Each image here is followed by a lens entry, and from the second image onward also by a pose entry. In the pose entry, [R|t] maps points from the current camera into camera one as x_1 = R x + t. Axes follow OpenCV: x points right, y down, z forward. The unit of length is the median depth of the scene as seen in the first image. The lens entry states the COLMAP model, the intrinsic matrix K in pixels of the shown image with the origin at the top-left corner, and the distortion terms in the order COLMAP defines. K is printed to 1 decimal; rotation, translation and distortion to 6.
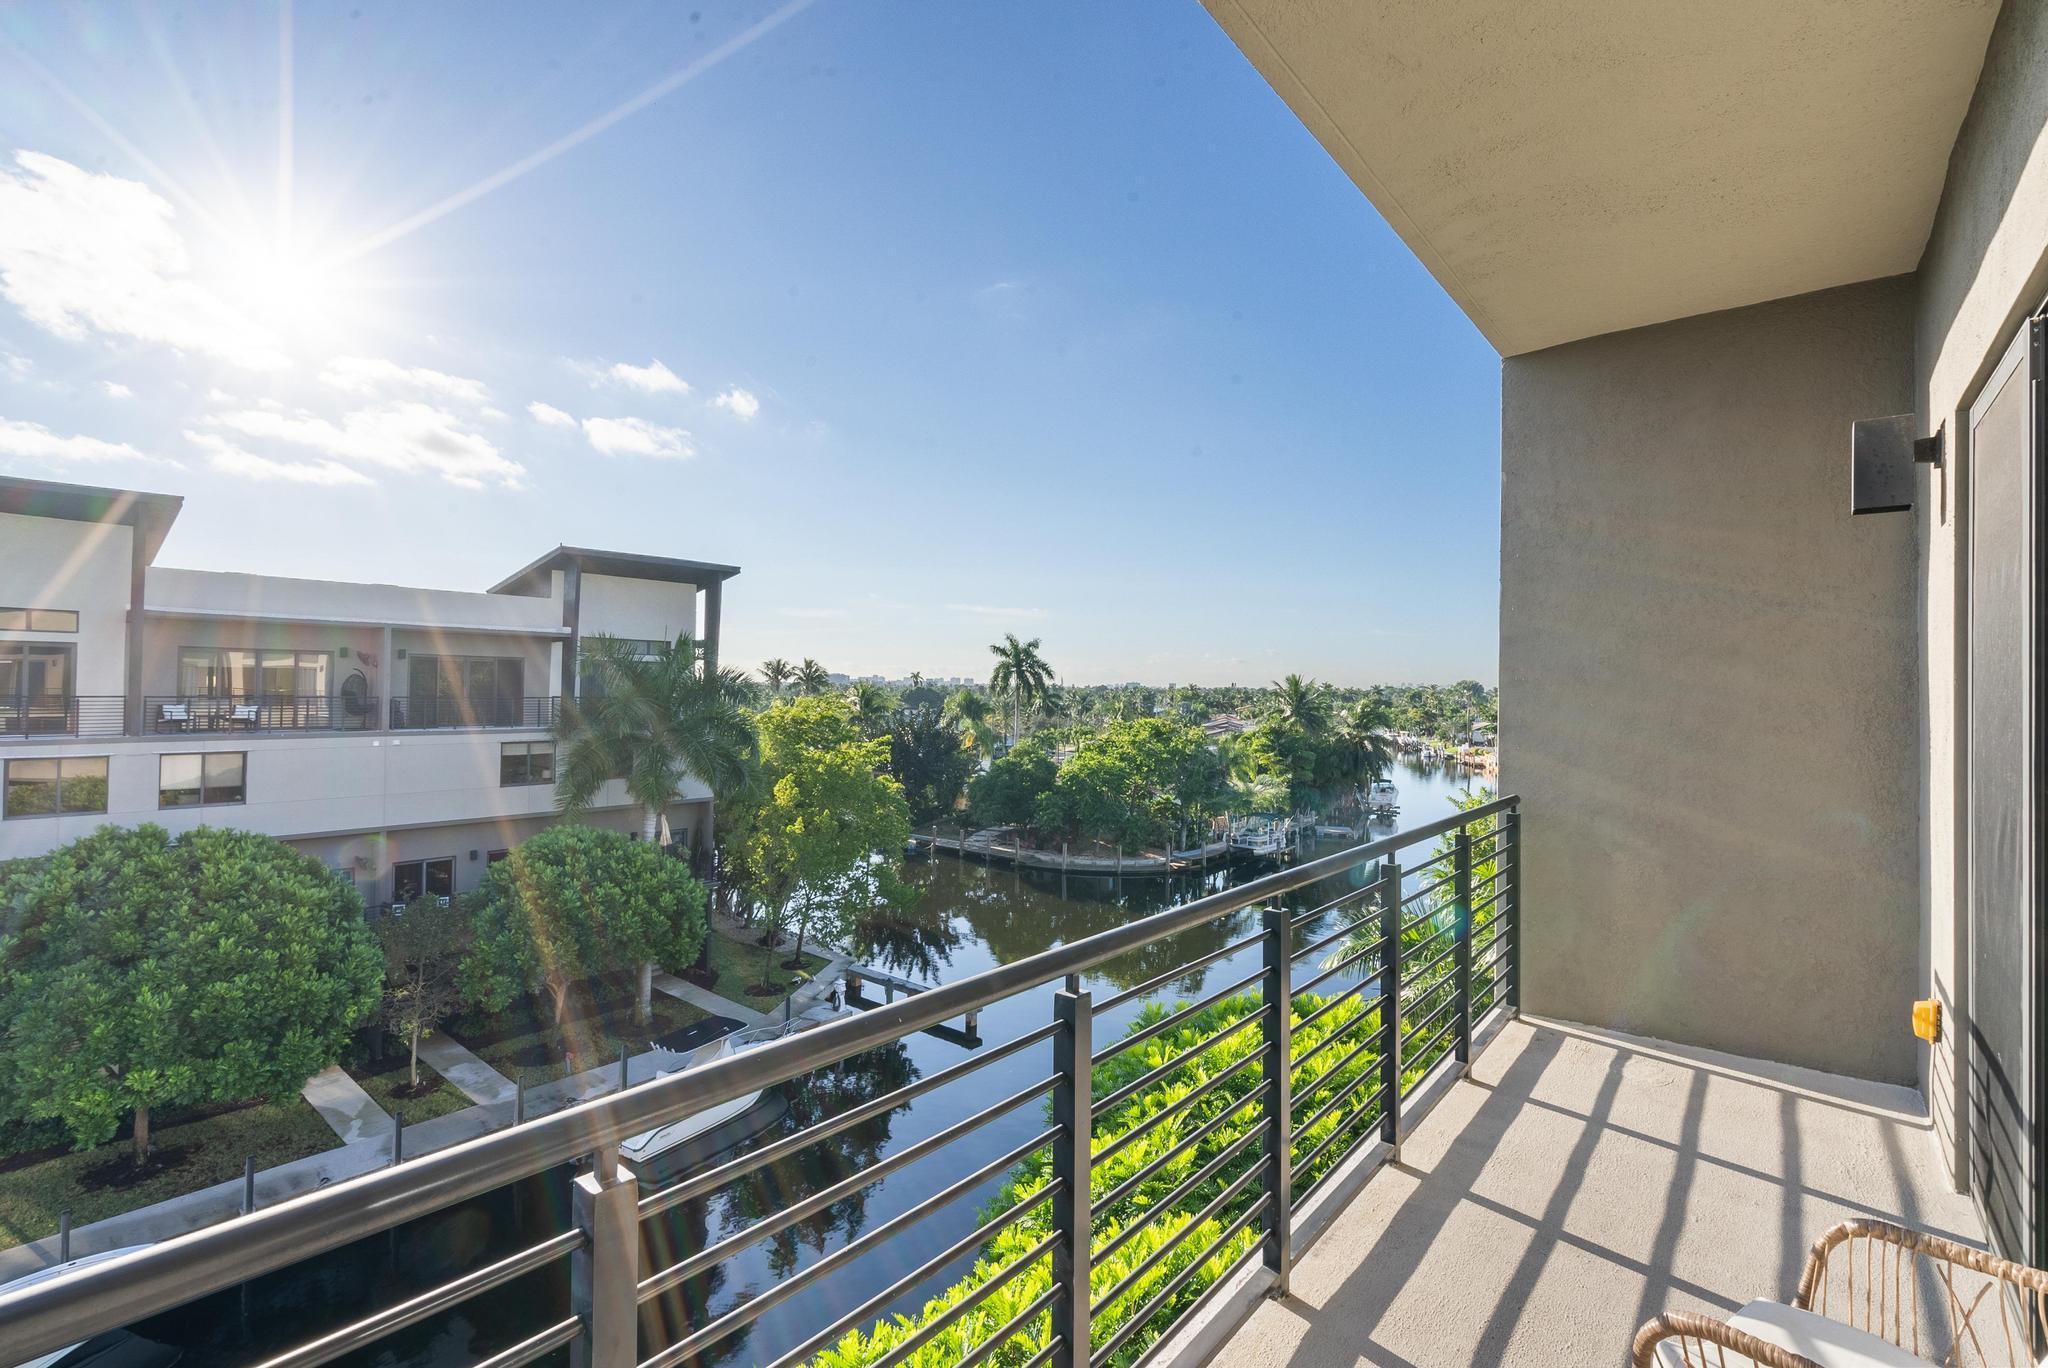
lens RADIAL K [[926.6, 0, 1026.9], [0, 926.6, 677.1], [0, 0, 1]] dist [-0.003741, 0.002185]
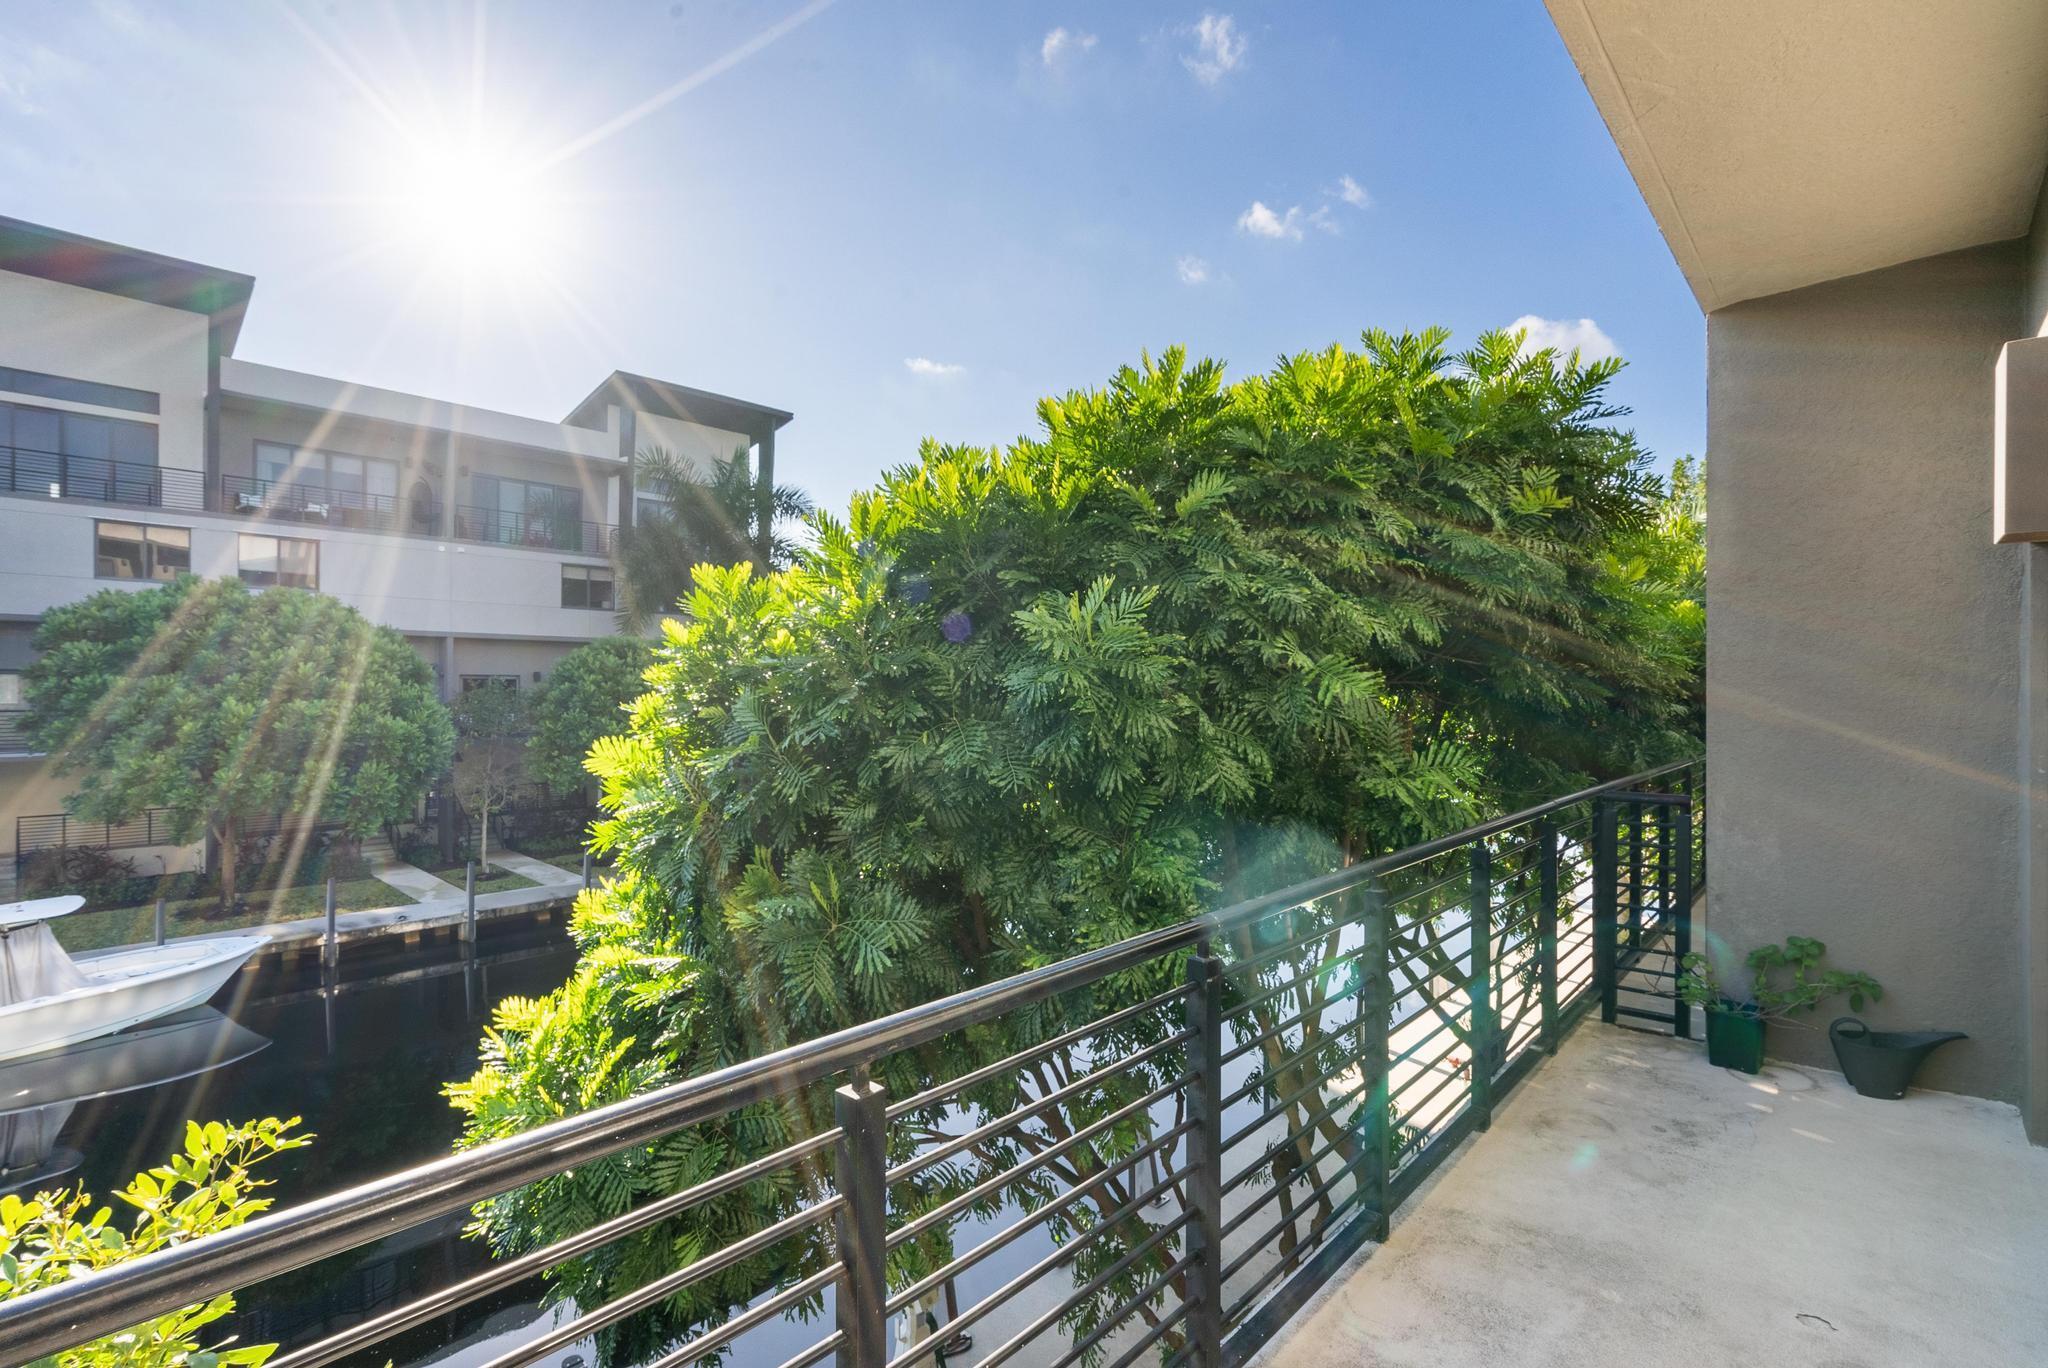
lens RADIAL K [[926.6, 0, 1027.5], [0, 926.6, 696.0], [0, 0, 1]] dist [-0.003741, 0.002185]
pose [[0.998928, -0.006211, -0.045864, -0.015655], [0.007017, 0.999824, 0.017416, 0.217445], [0.045747, -0.017719, 0.998796, 0.011187]]
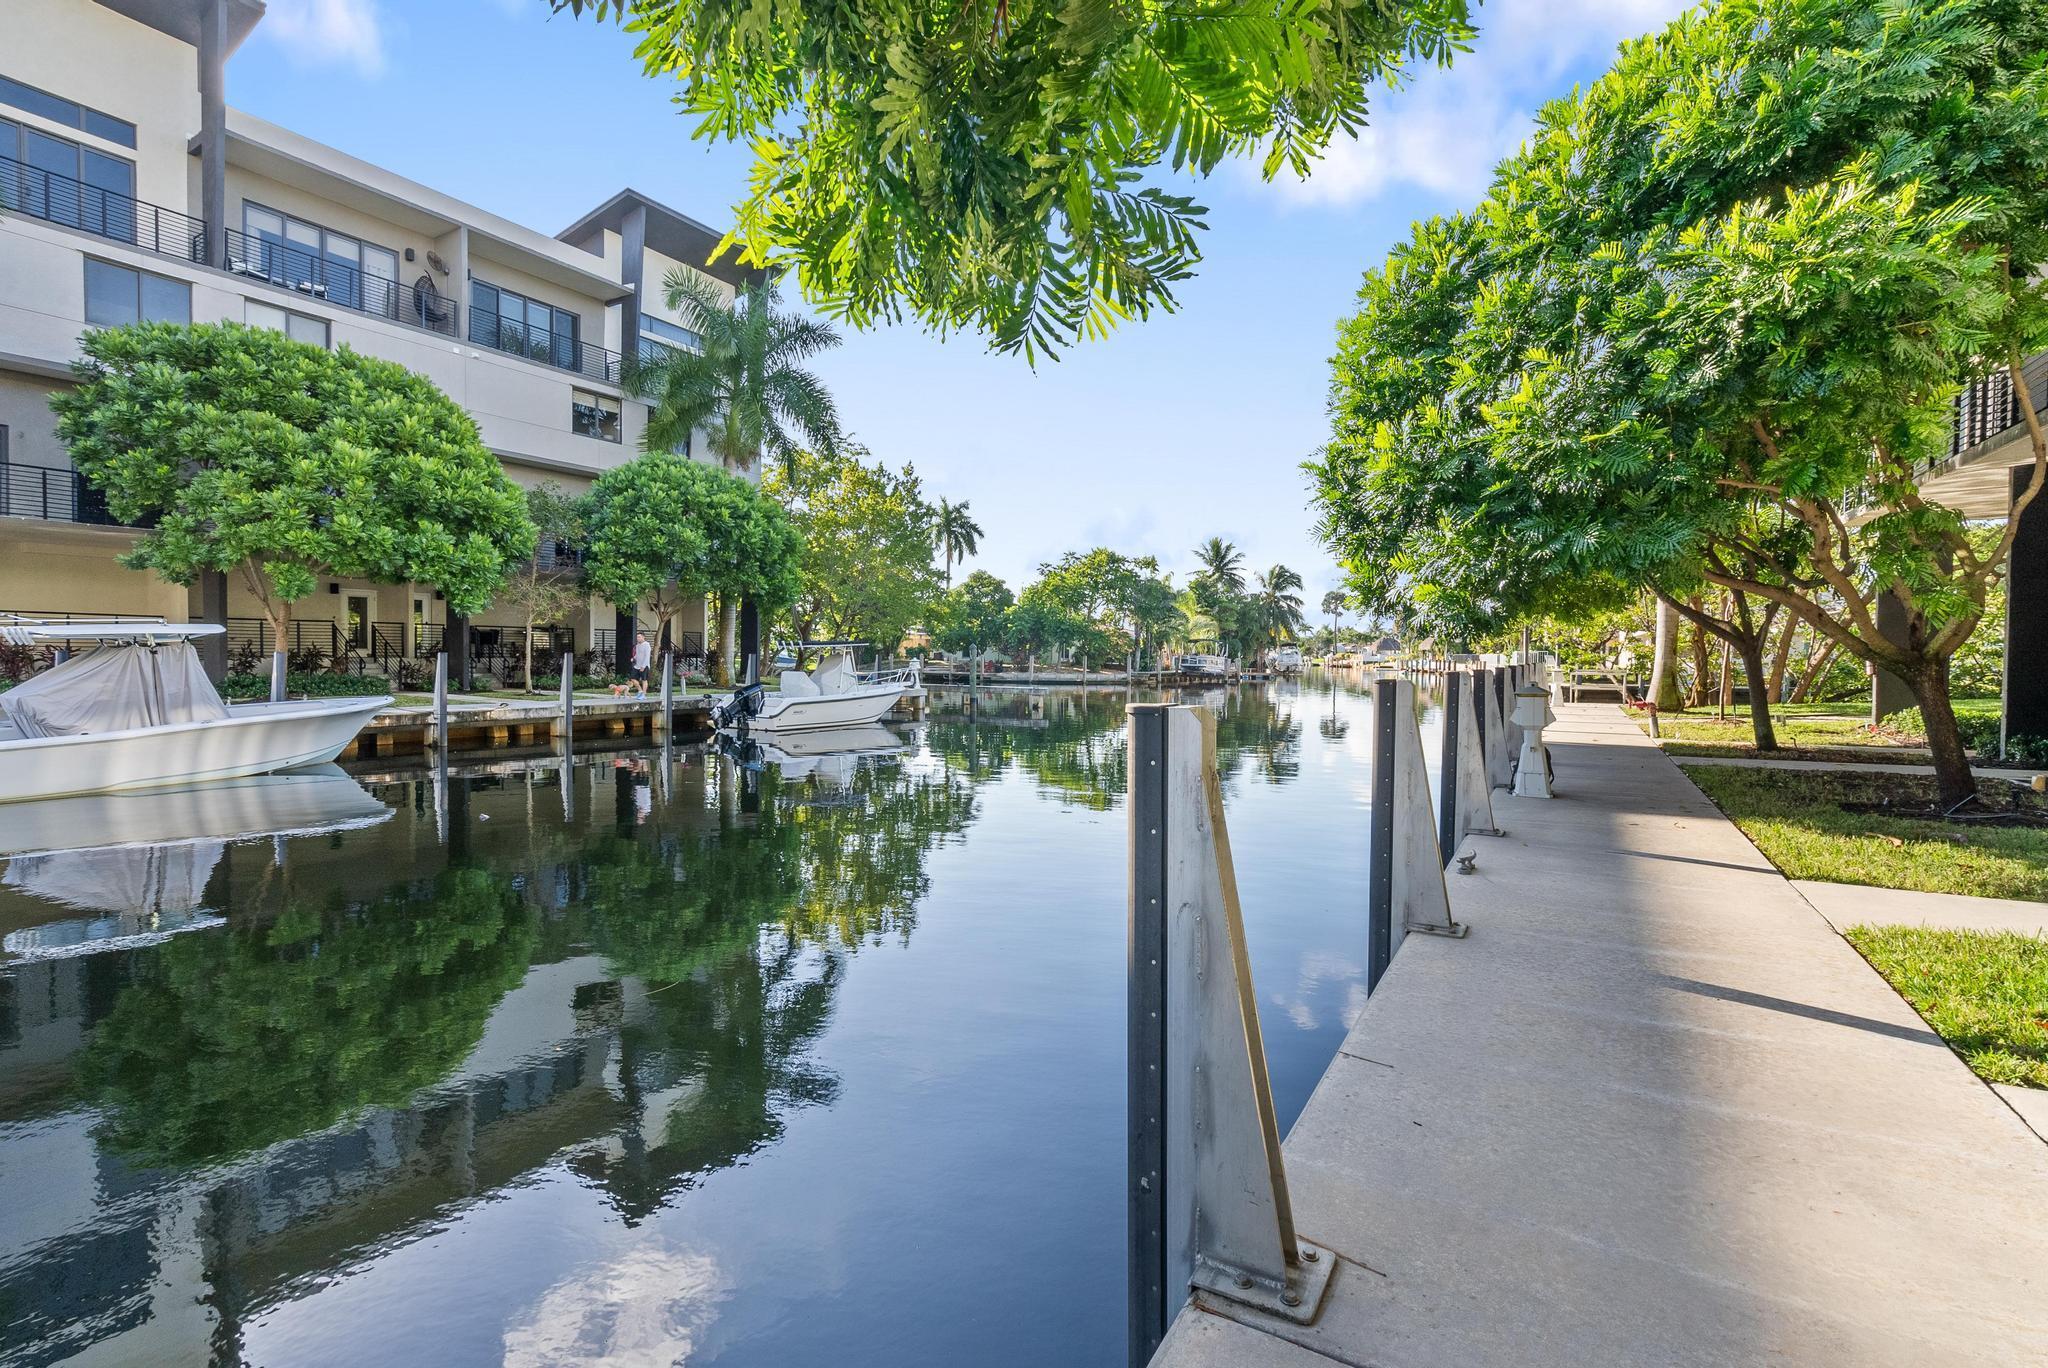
lens RADIAL K [[926.6, 0, 1030.4], [0, 926.6, 682.3], [0, 0, 1]] dist [-0.003741, 0.002185]
pose [[0.985400, 0.001030, 0.170250, -0.284806], [-0.007378, 0.999301, 0.036660, 0.364104], [-0.170093, -0.037381, 0.984719, -0.034110]]
